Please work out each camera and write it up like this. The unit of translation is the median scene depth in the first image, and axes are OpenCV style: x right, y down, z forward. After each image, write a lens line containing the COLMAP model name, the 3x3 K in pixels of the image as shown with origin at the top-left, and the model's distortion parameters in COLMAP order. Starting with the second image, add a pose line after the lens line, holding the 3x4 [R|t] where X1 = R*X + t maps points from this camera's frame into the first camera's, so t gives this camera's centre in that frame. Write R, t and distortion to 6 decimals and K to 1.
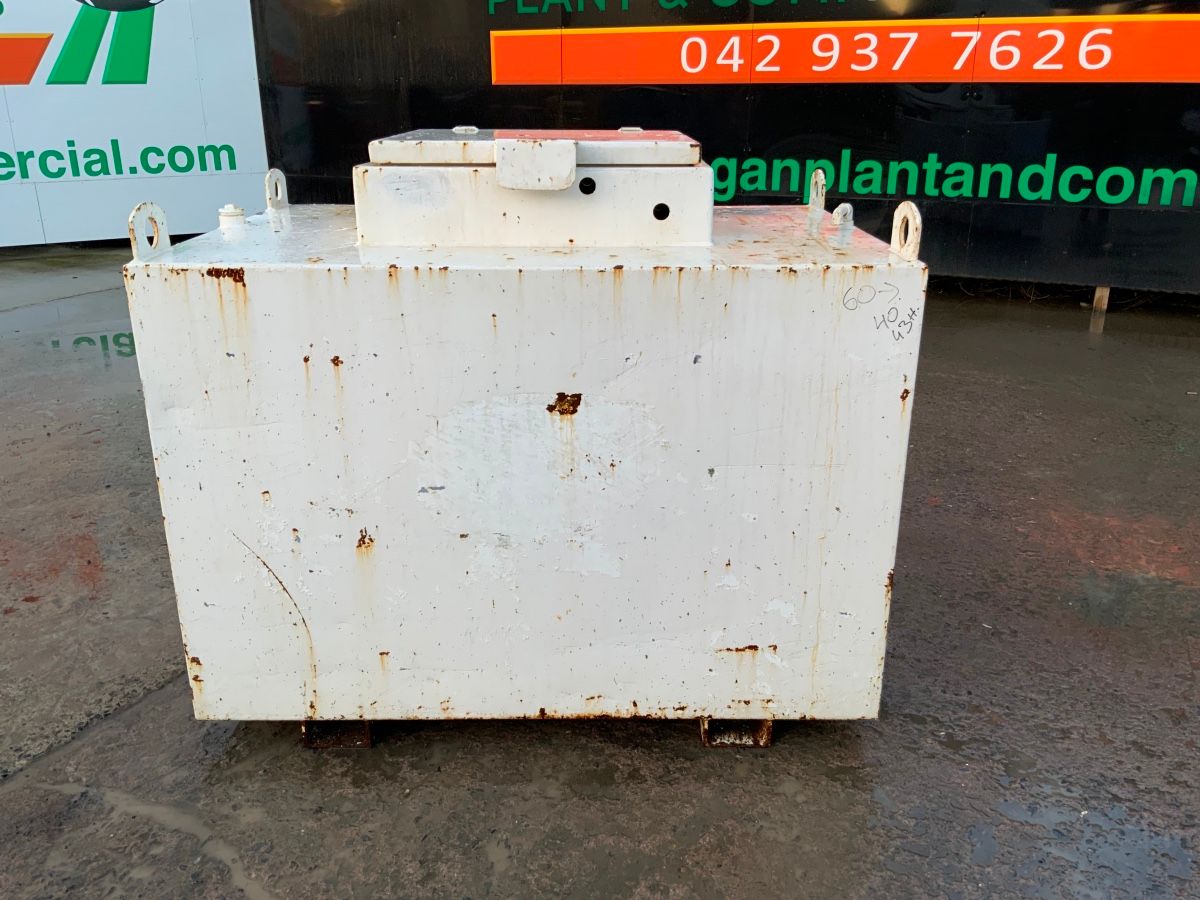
lens RADIAL K [[981.0, 0, 601.5], [0, 981.0, 446.8], [0, 0, 1]] dist [0.100986, -0.177531]
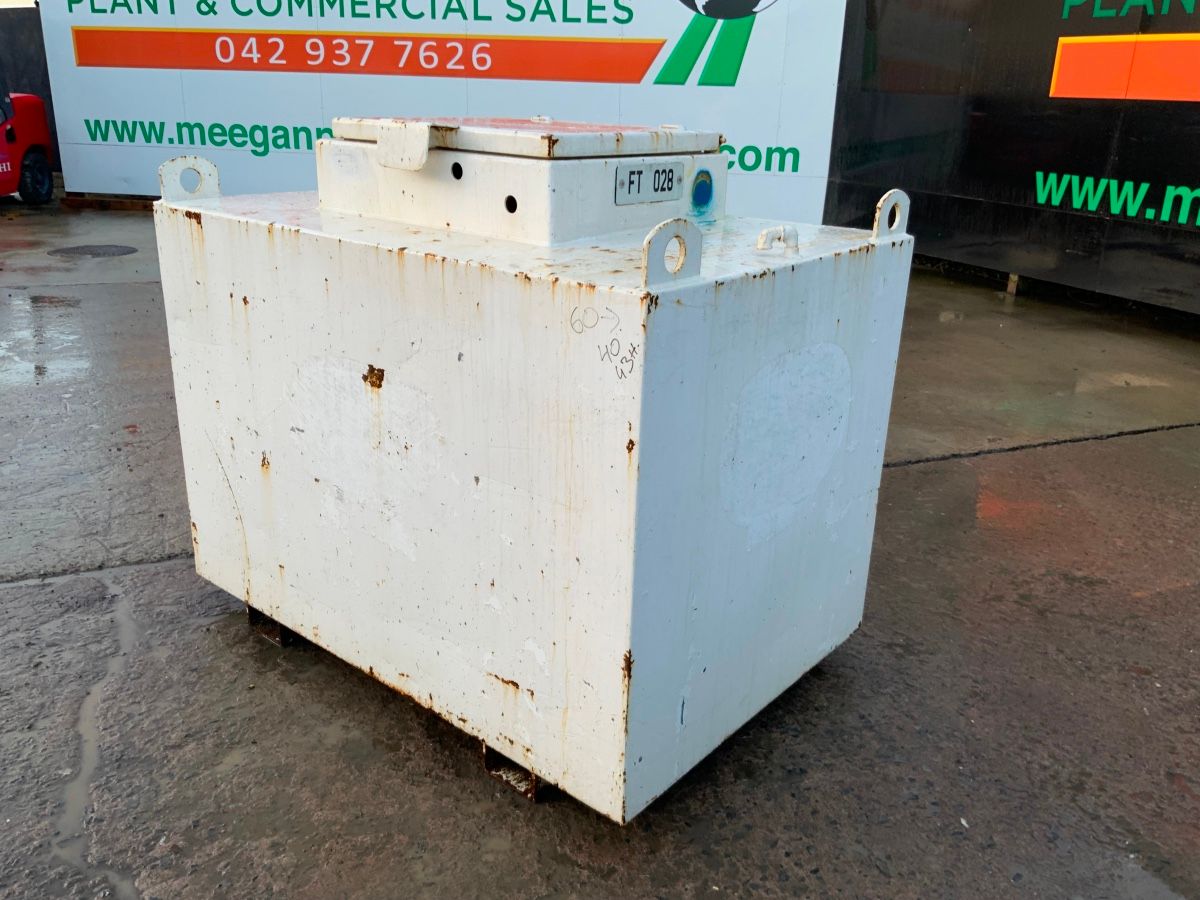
lens RADIAL K [[996.0, 0, 606.5], [0, 996.0, 451.7], [0, 0, 1]] dist [0.106641, -0.231537]
pose [[0.768558, 0.241252, -0.592551, 0.708171], [-0.247976, 0.966108, 0.071710, -0.092514], [0.589769, 0.091825, 0.802335, 0.276389]]
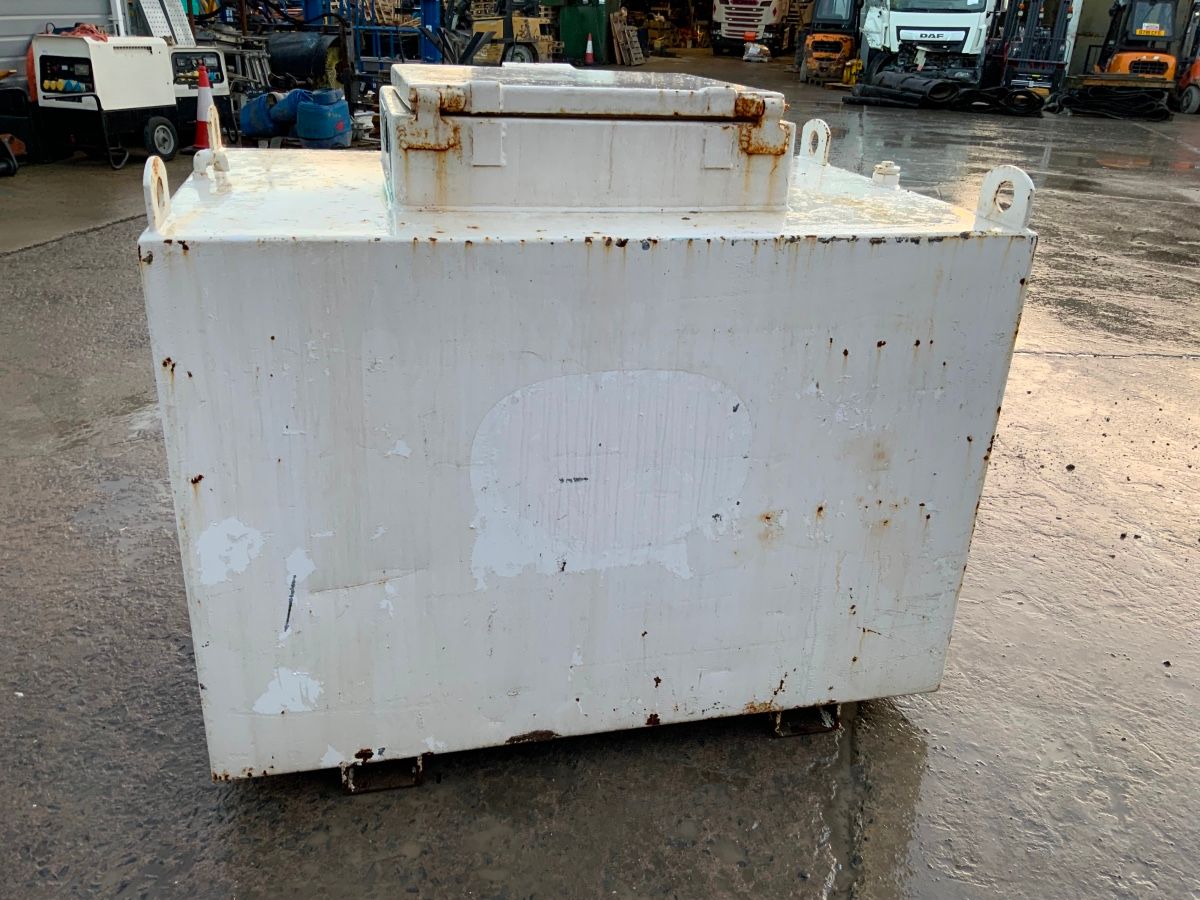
lens RADIAL K [[989.9, 0, 600.0], [0, 989.9, 450.0], [0, 0, 1]] dist [0.116160, -0.208252]
pose [[-0.972172, 0.053699, -0.228032, 0.139786], [-0.119365, 0.724007, 0.679386, -0.705804], [0.201580, 0.687699, -0.697449, 1.915880]]
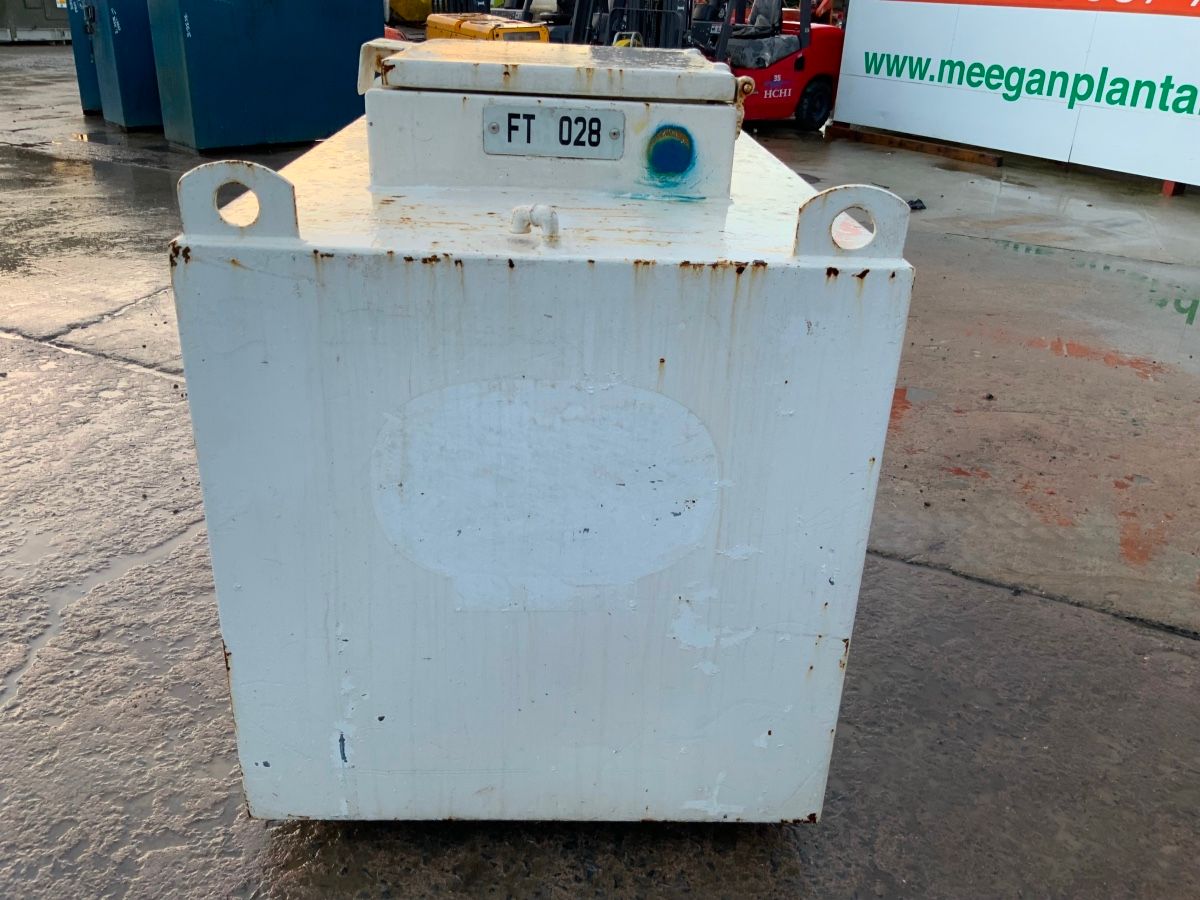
lens RADIAL K [[996.1, 0, 607.3], [0, 996.1, 455.6], [0, 0, 1]] dist [0.060816, -0.094493]
pose [[0.033858, 0.424606, -0.904745, 0.895795], [-0.381868, 0.842074, 0.380903, -0.381826], [0.923596, 0.332597, 0.190654, 1.026689]]
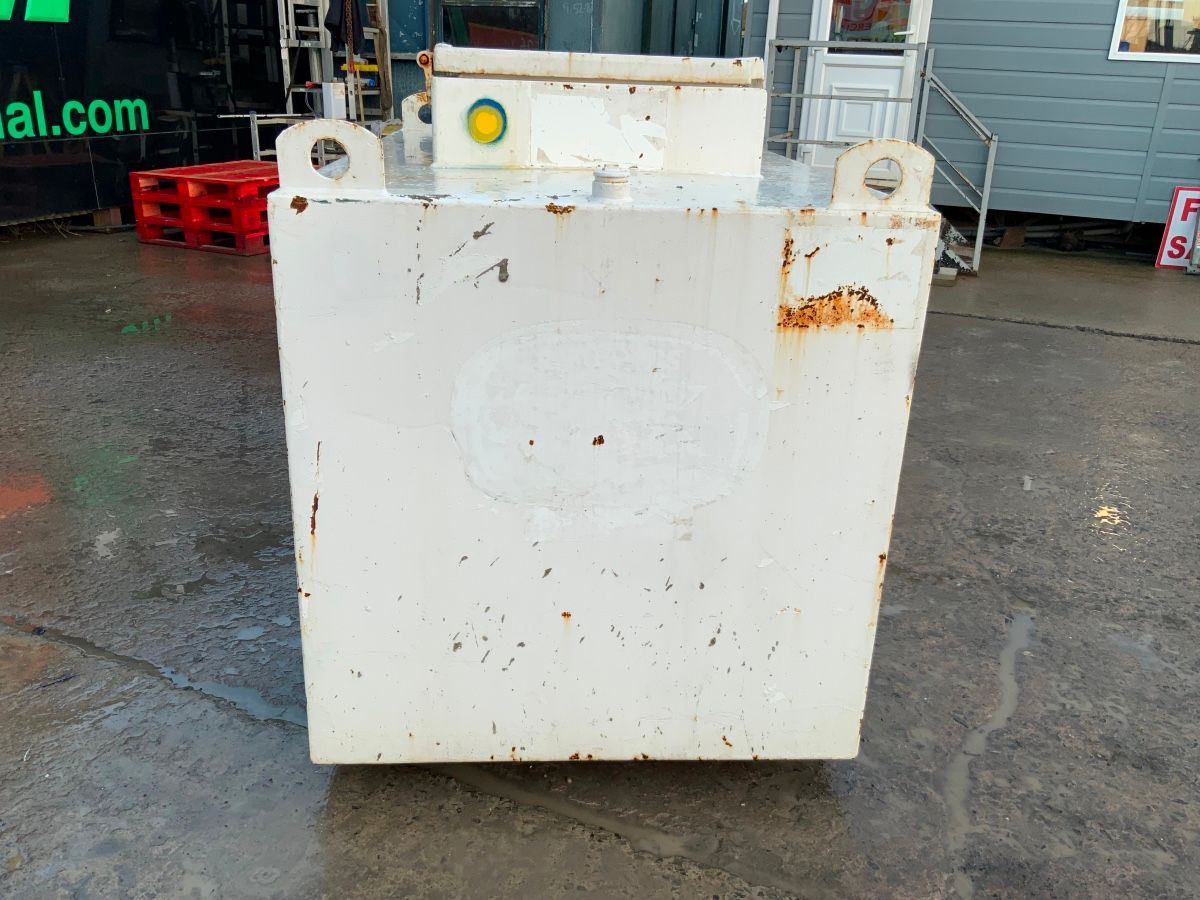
lens RADIAL K [[985.6, 0, 597.5], [0, 985.6, 446.7], [0, 0, 1]] dist [0.097746, -0.167782]
pose [[-0.056322, -0.357839, 0.932083, -1.105455], [0.306532, 0.882279, 0.357241, -0.335192], [-0.950193, 0.305834, 0.059998, 1.088400]]
